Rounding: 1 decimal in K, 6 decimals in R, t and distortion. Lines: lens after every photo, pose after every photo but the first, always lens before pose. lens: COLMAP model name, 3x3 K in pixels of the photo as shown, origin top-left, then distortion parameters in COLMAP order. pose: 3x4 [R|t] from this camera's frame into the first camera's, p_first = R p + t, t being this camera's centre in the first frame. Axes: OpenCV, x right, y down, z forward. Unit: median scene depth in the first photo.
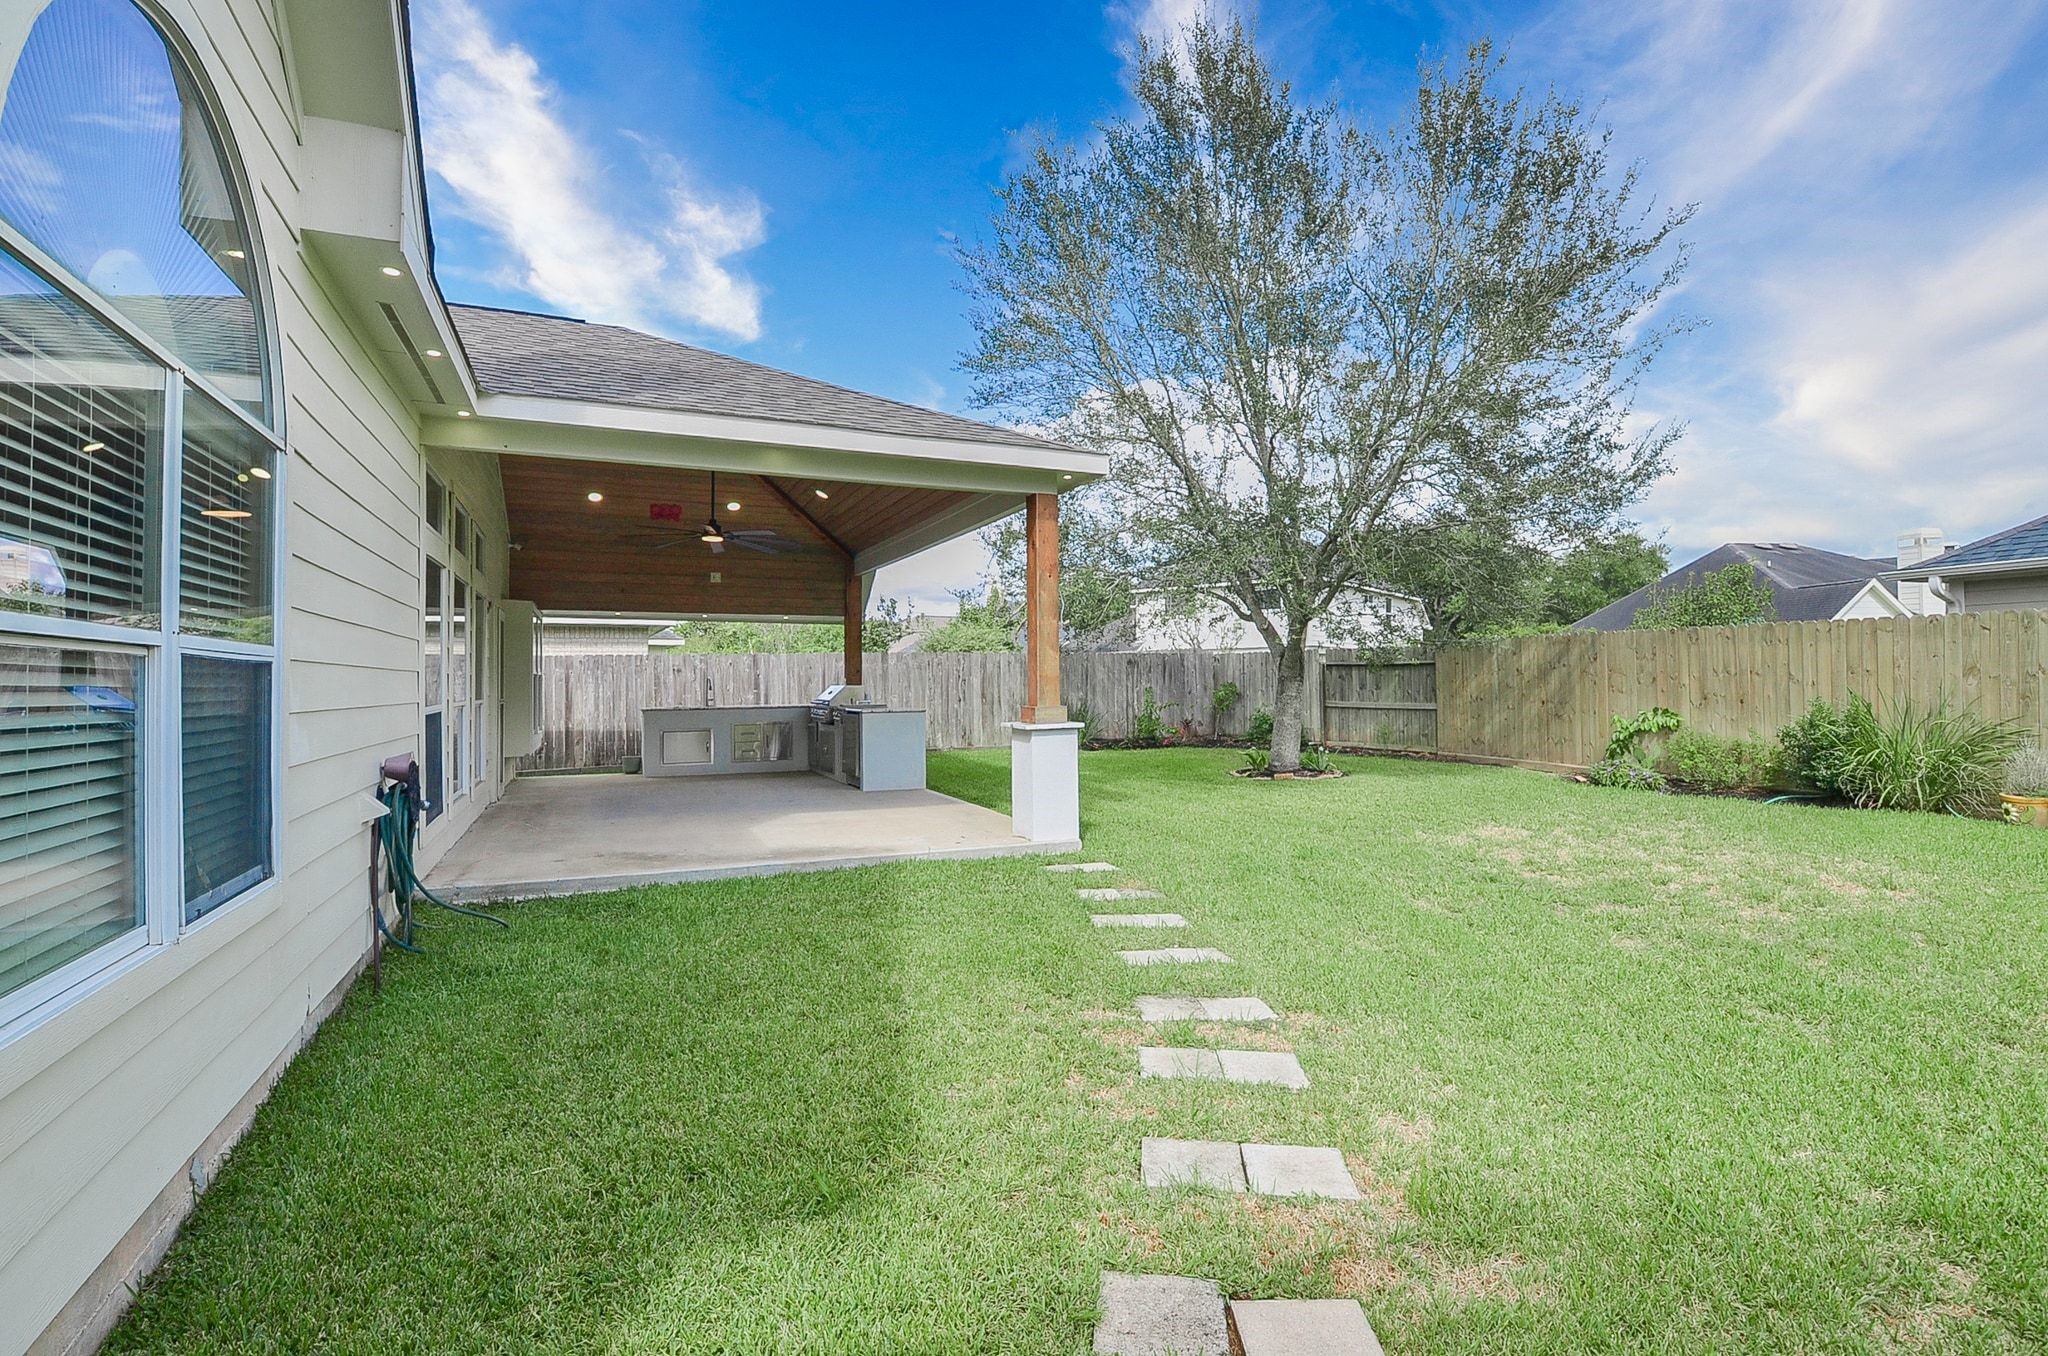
lens RADIAL K [[943.2, 0, 1070.7], [0, 943.2, 673.9], [0, 0, 1]] dist [0.001392, -0.023657]
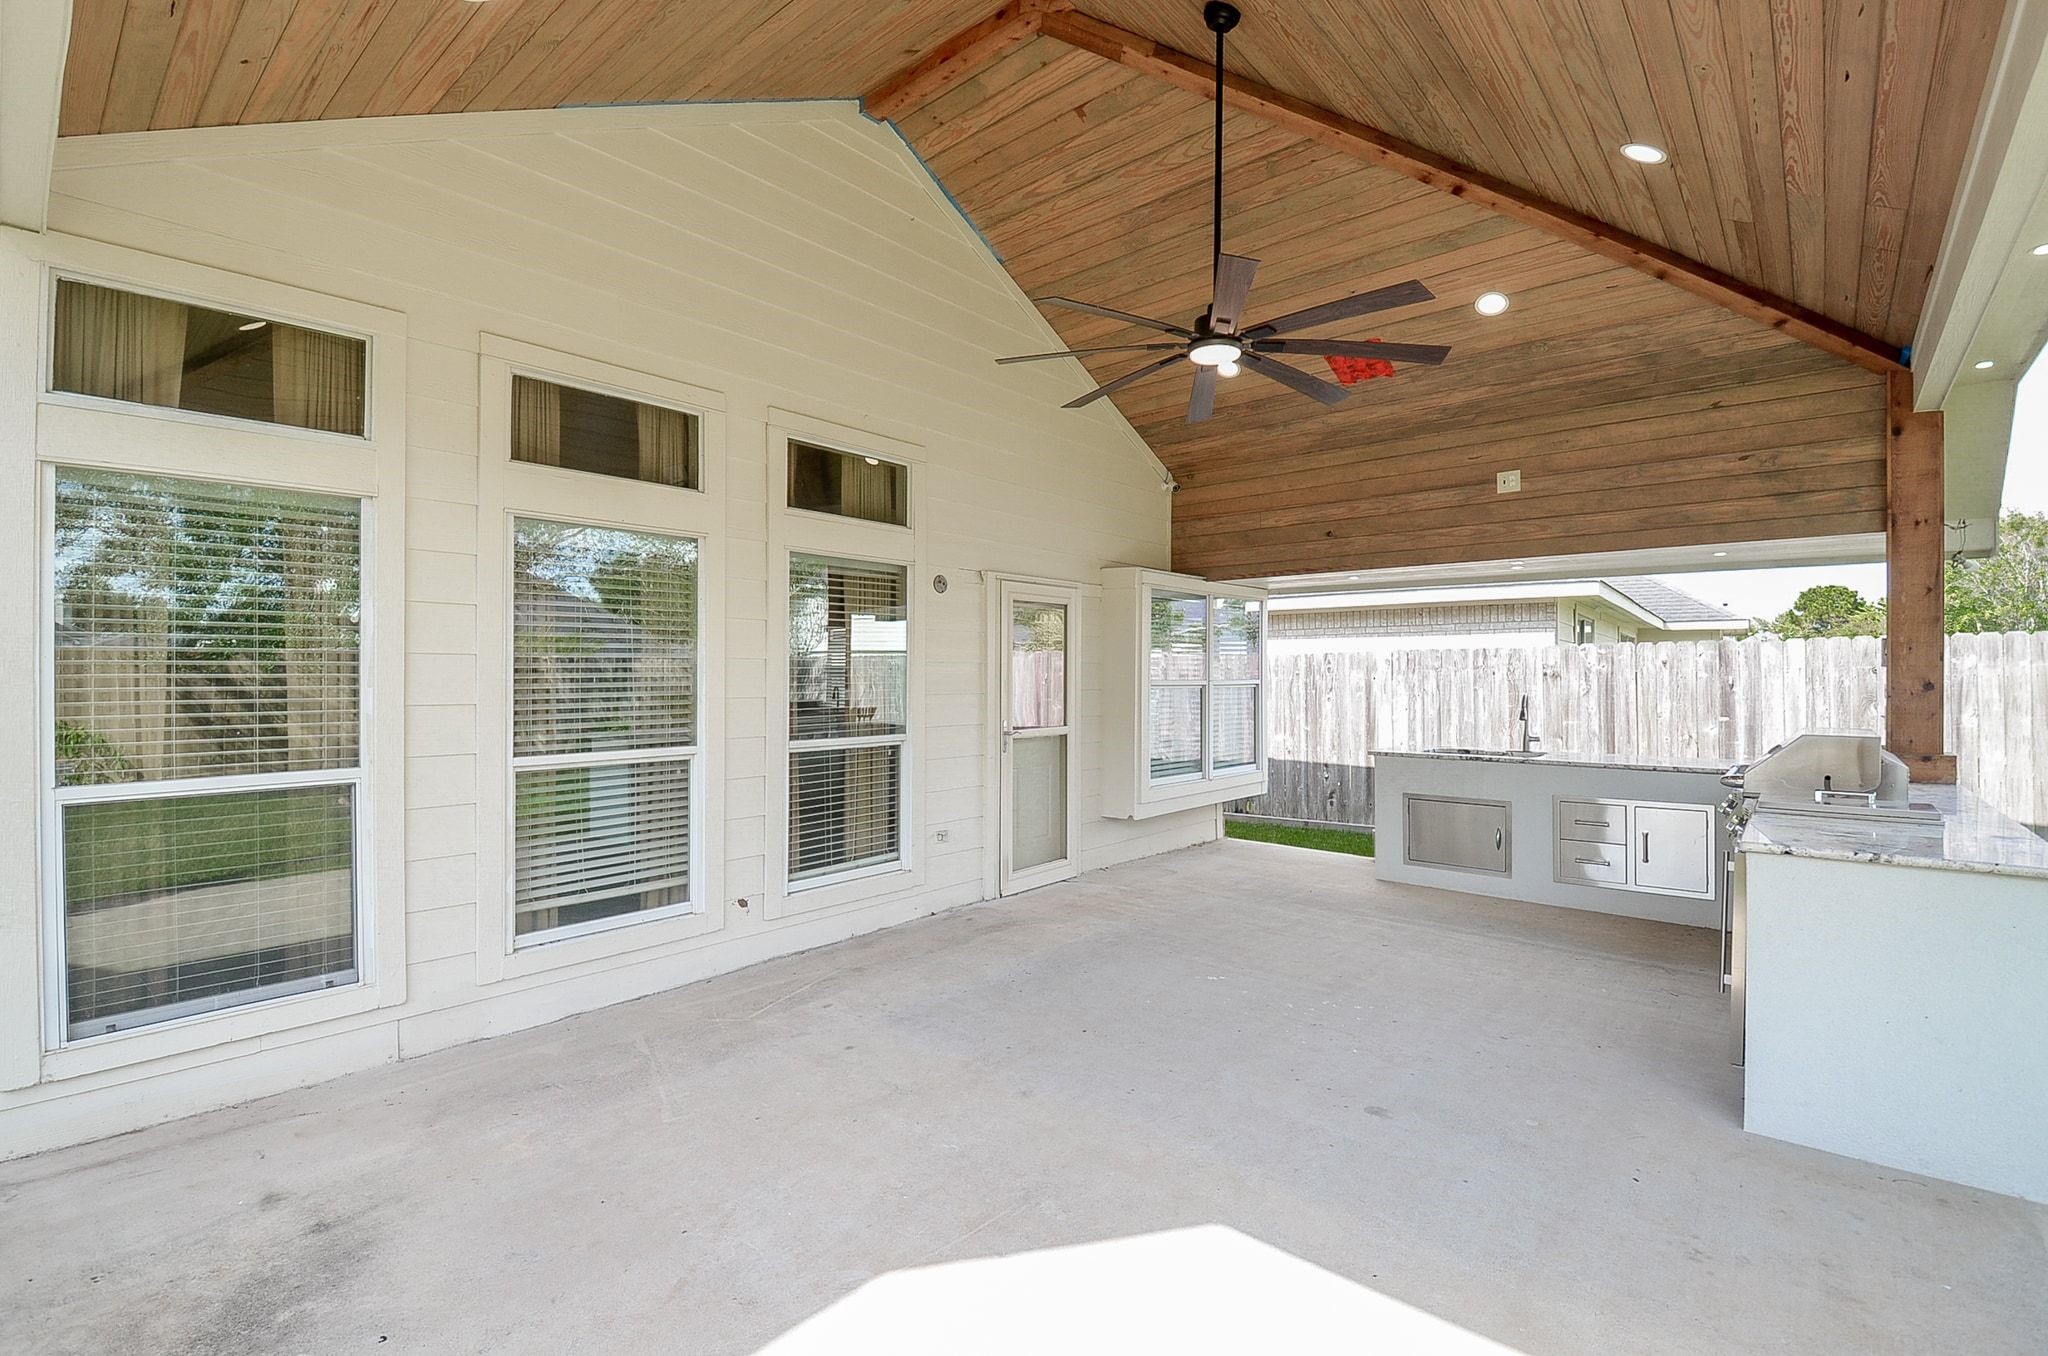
lens RADIAL K [[911.6, 0, 1012.3], [0, 911.6, 659.2], [0, 0, 1]] dist [0.010605, -0.020409]
pose [[0.381831, -0.007139, -0.924205, -0.050338], [-0.000035, 0.999970, -0.007738, -0.010318], [0.924232, 0.002987, 0.381819, 0.575958]]
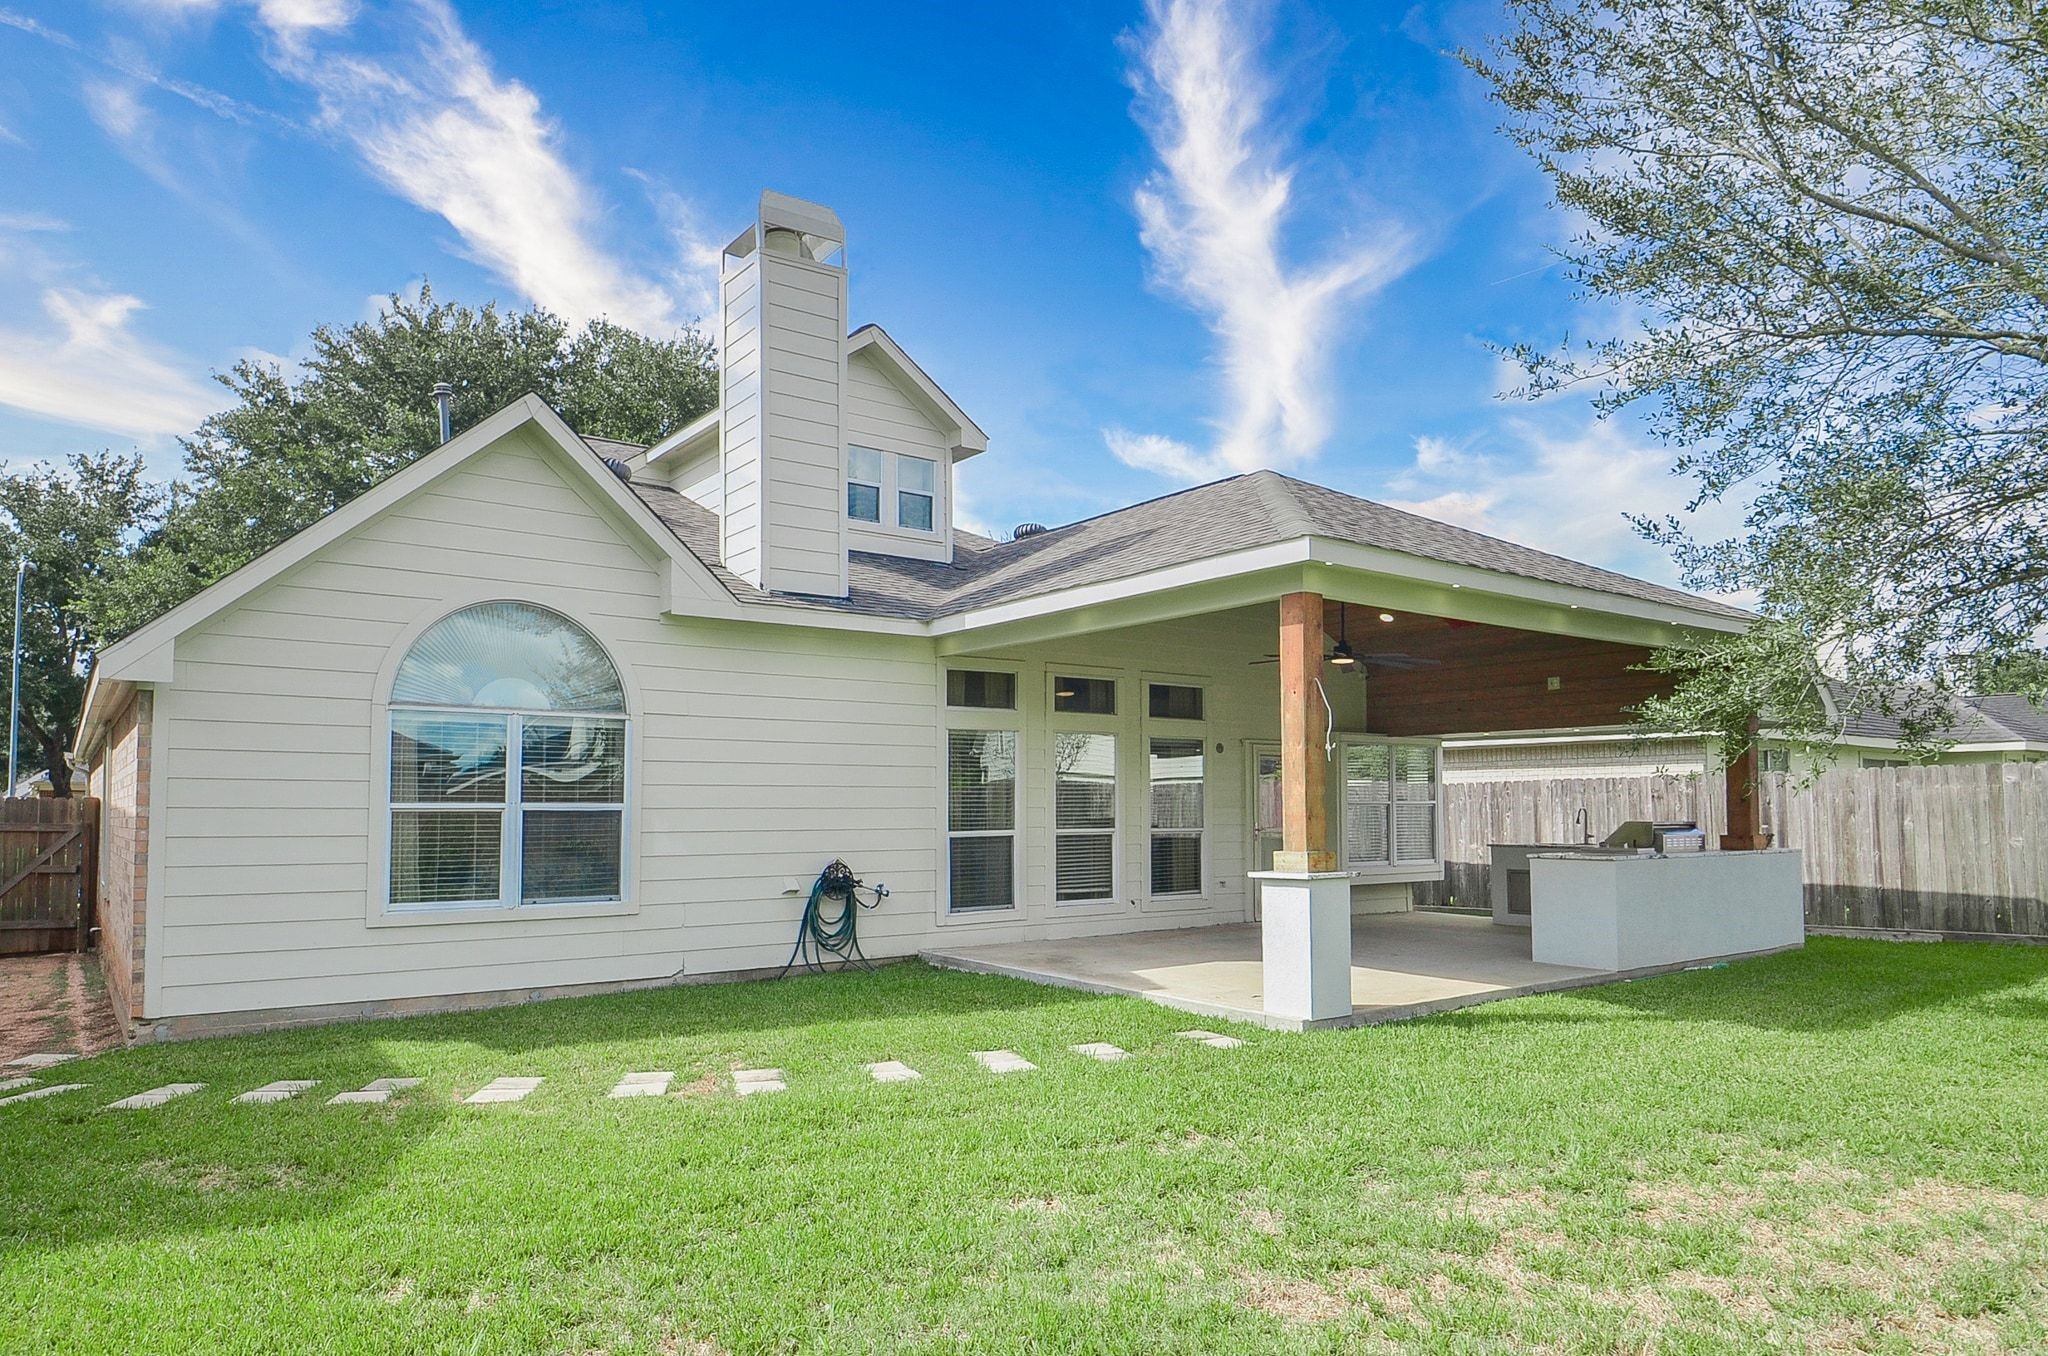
lens RADIAL K [[1336.8, 0, 997.3], [0, 1336.8, 730.5], [0, 0, 1]] dist [-0.001913, -0.002590]
pose [[0.184518, -0.049380, -0.981588, 0.628187], [0.004944, 0.998771, -0.049315, -0.007666], [0.982817, 0.004247, 0.184535, 0.311167]]
